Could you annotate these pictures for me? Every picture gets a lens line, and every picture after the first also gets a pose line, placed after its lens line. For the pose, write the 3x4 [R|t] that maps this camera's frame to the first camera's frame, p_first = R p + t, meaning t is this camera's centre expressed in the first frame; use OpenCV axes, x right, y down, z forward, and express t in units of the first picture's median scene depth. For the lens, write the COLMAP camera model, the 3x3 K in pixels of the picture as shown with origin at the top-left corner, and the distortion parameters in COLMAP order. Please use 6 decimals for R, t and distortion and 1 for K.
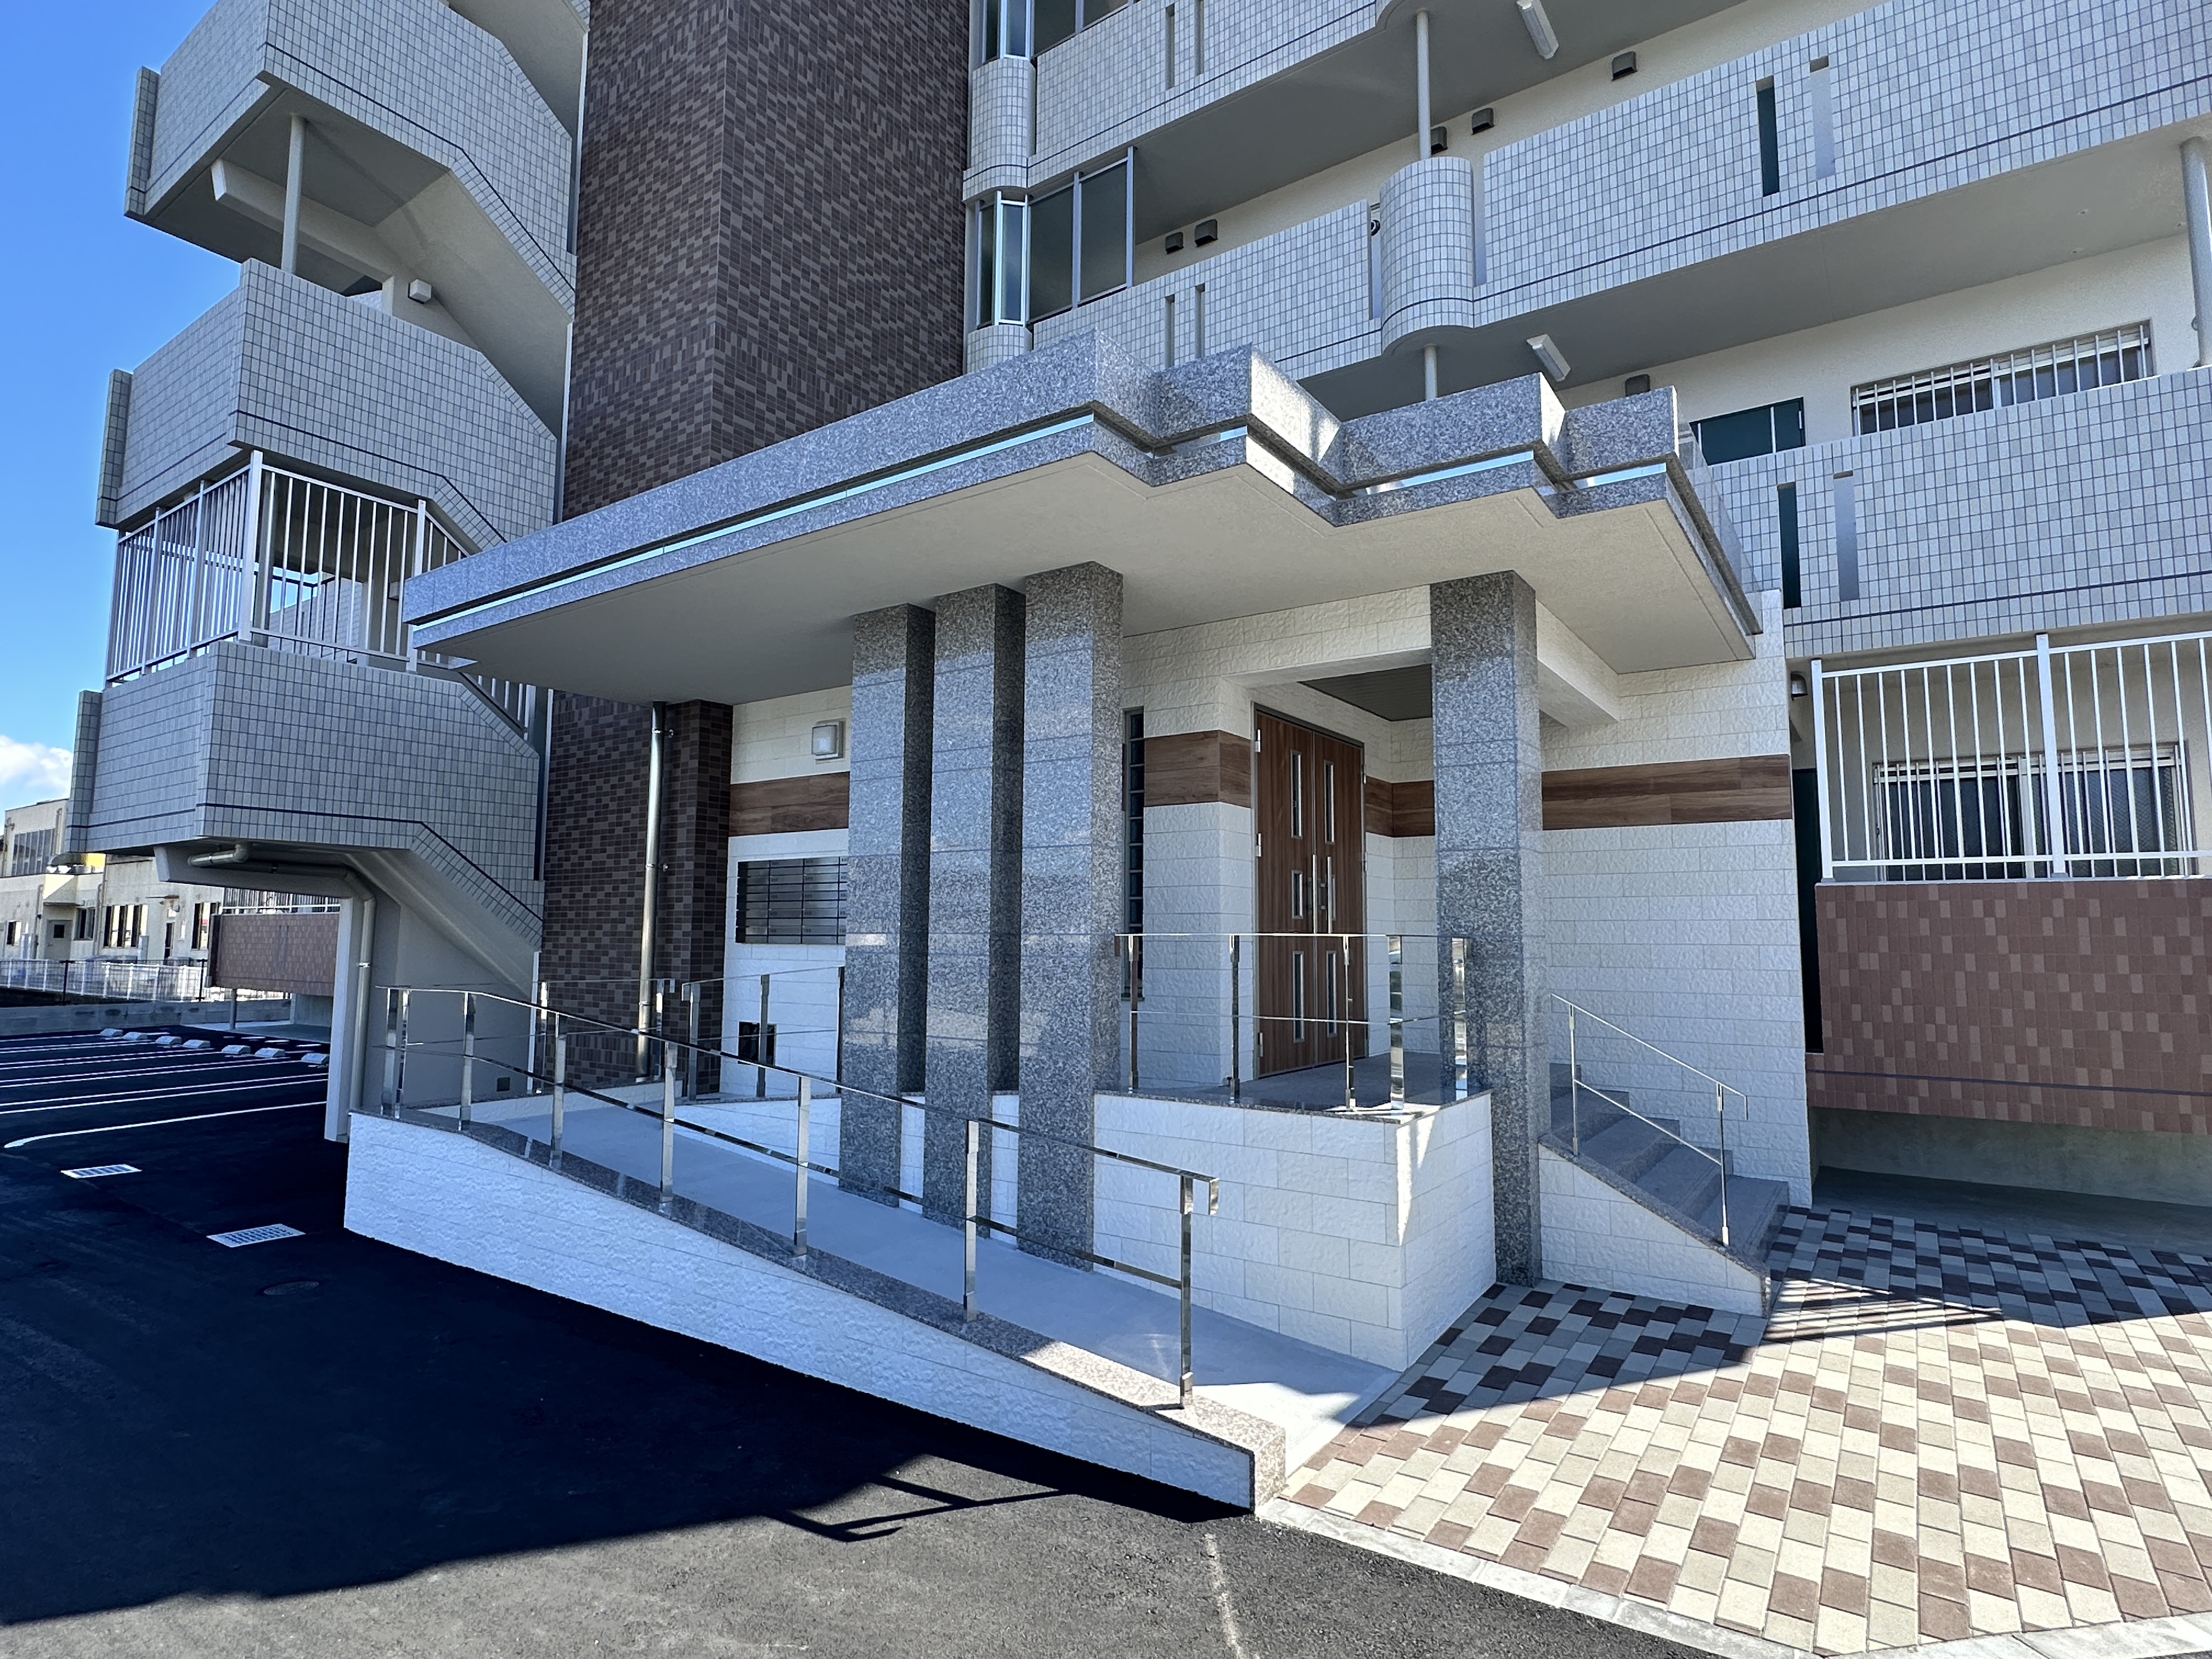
lens RADIAL K [[1157.7, 0, 1103.5], [0, 1157.7, 830.6], [0, 0, 1]] dist [-0.015017, 0.000887]
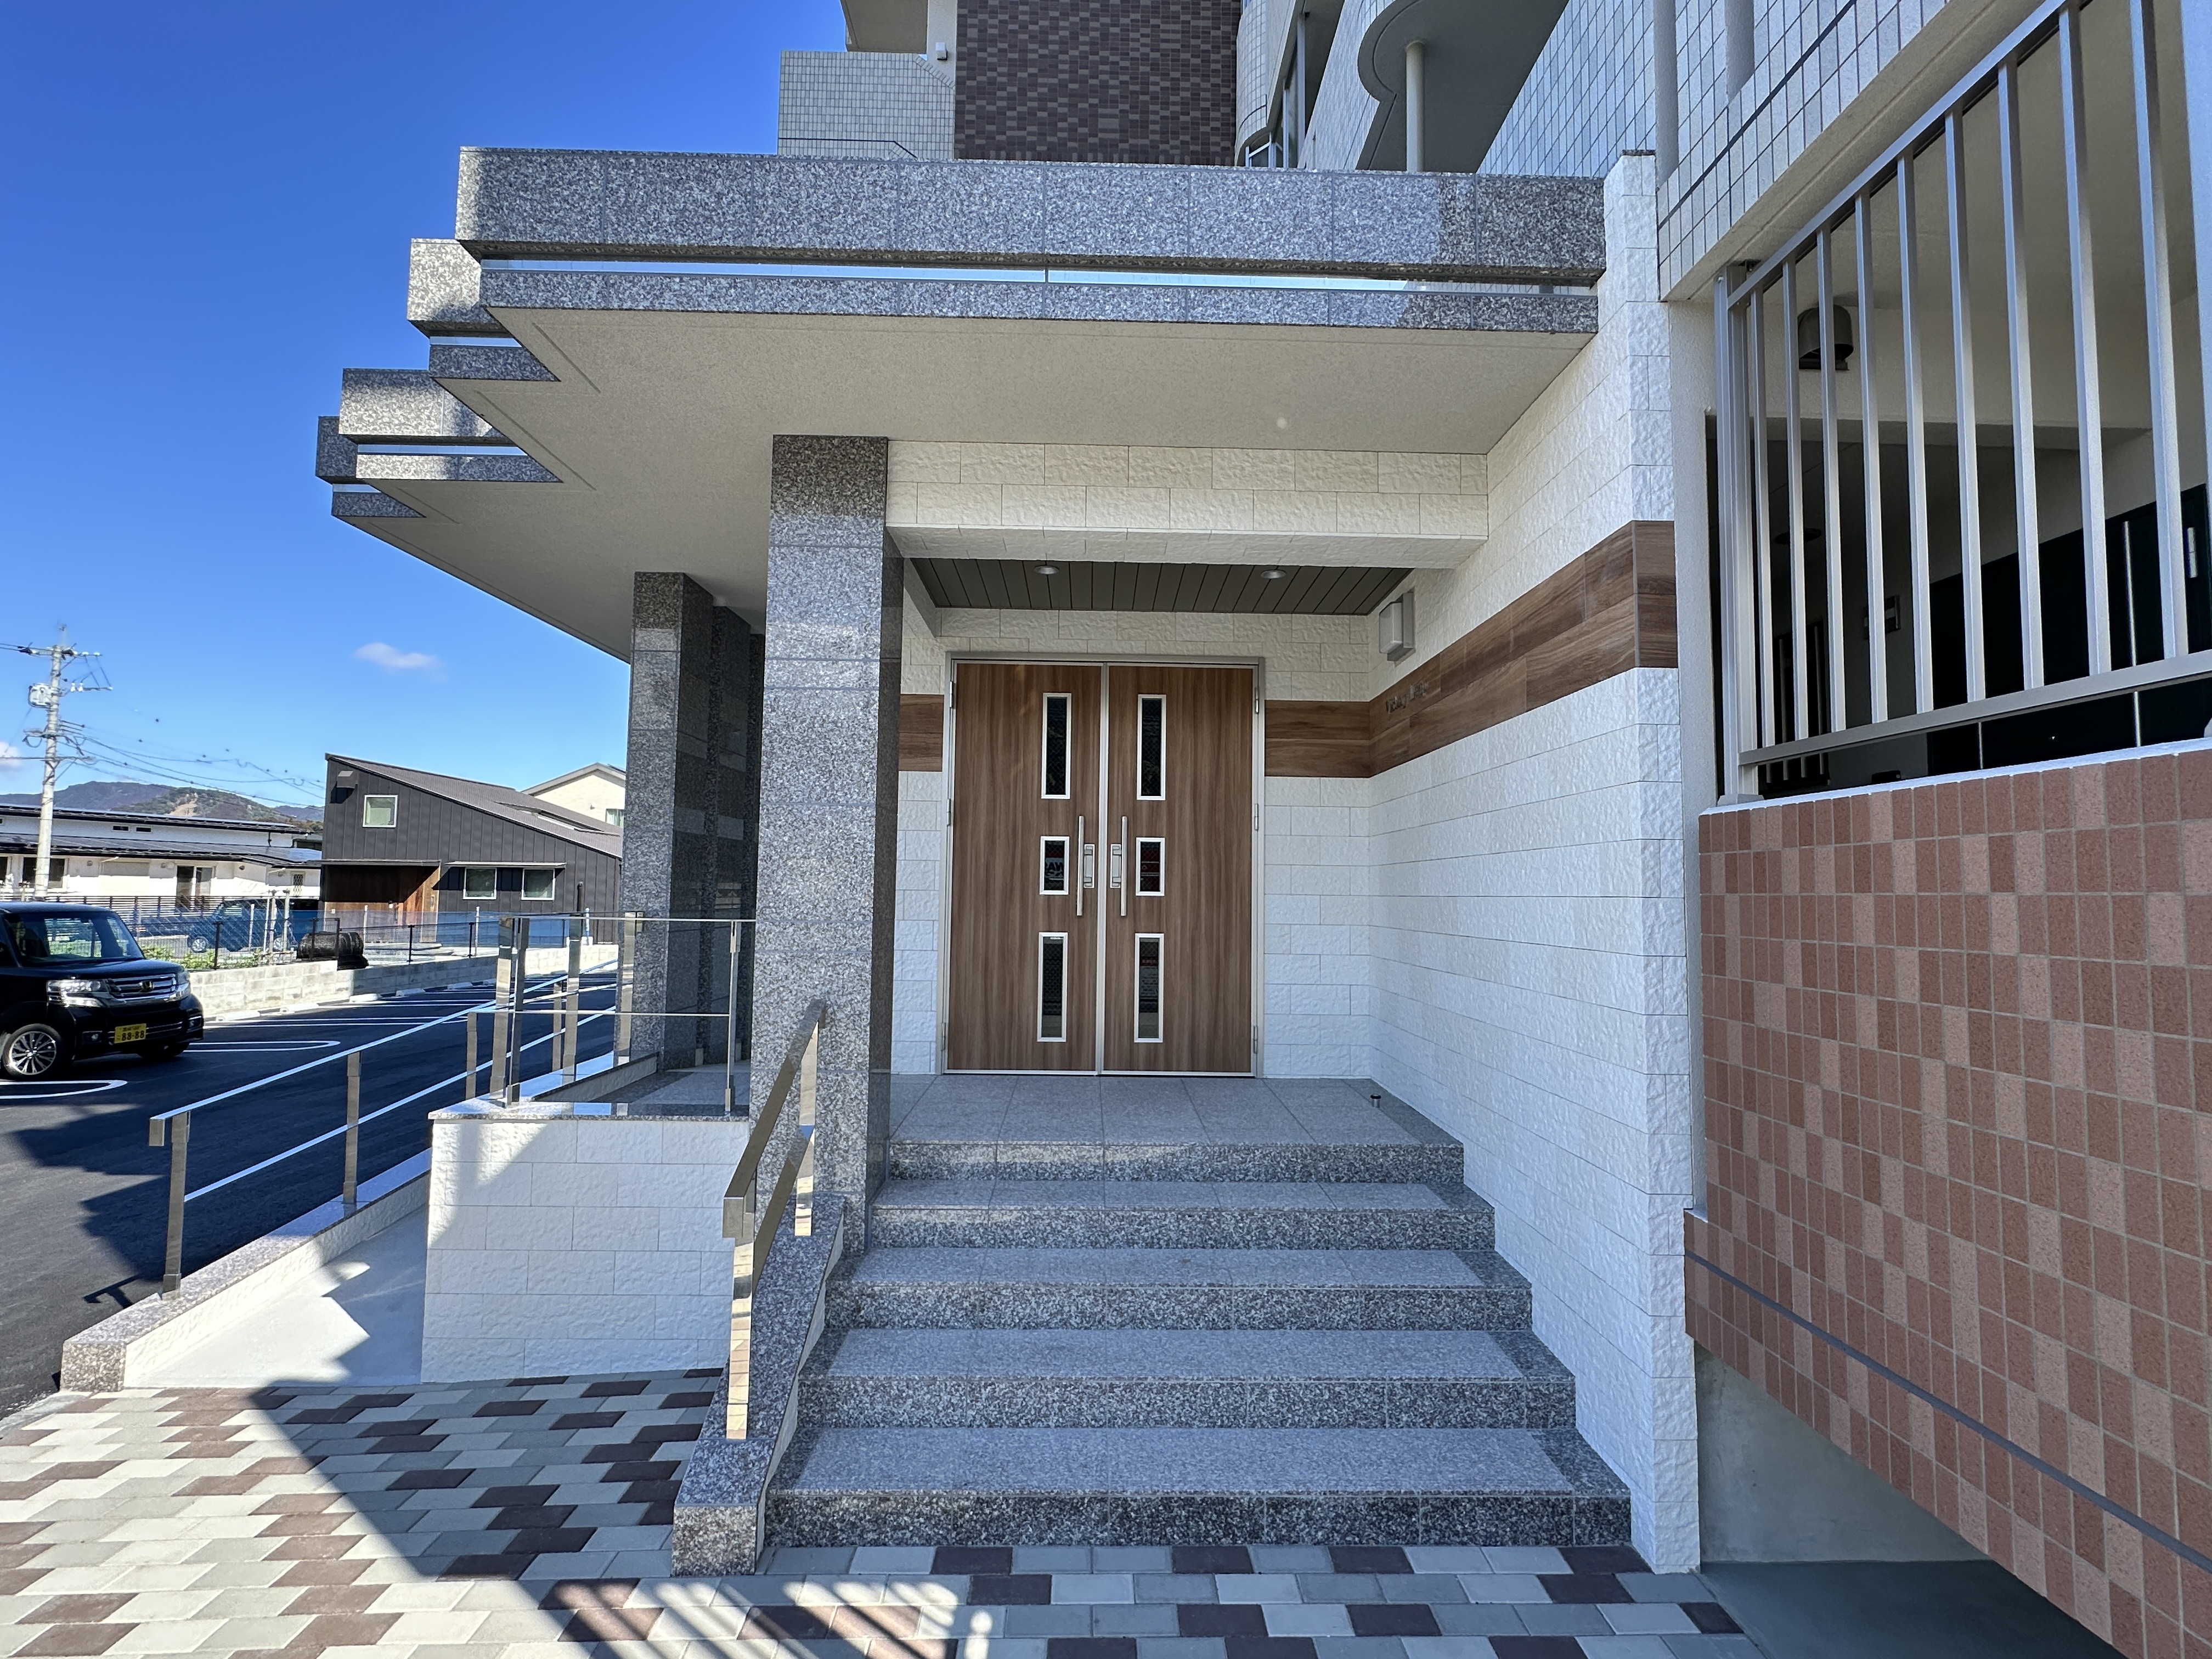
lens RADIAL K [[983.8, 0, 1112.2], [0, 983.8, 827.4], [0, 0, 1]] dist [-0.005635, -0.001471]
pose [[0.598351, -0.053467, -0.799448, 1.114699], [0.066080, 0.997665, -0.017266, 0.063294], [0.798505, -0.042496, 0.600487, 0.880225]]
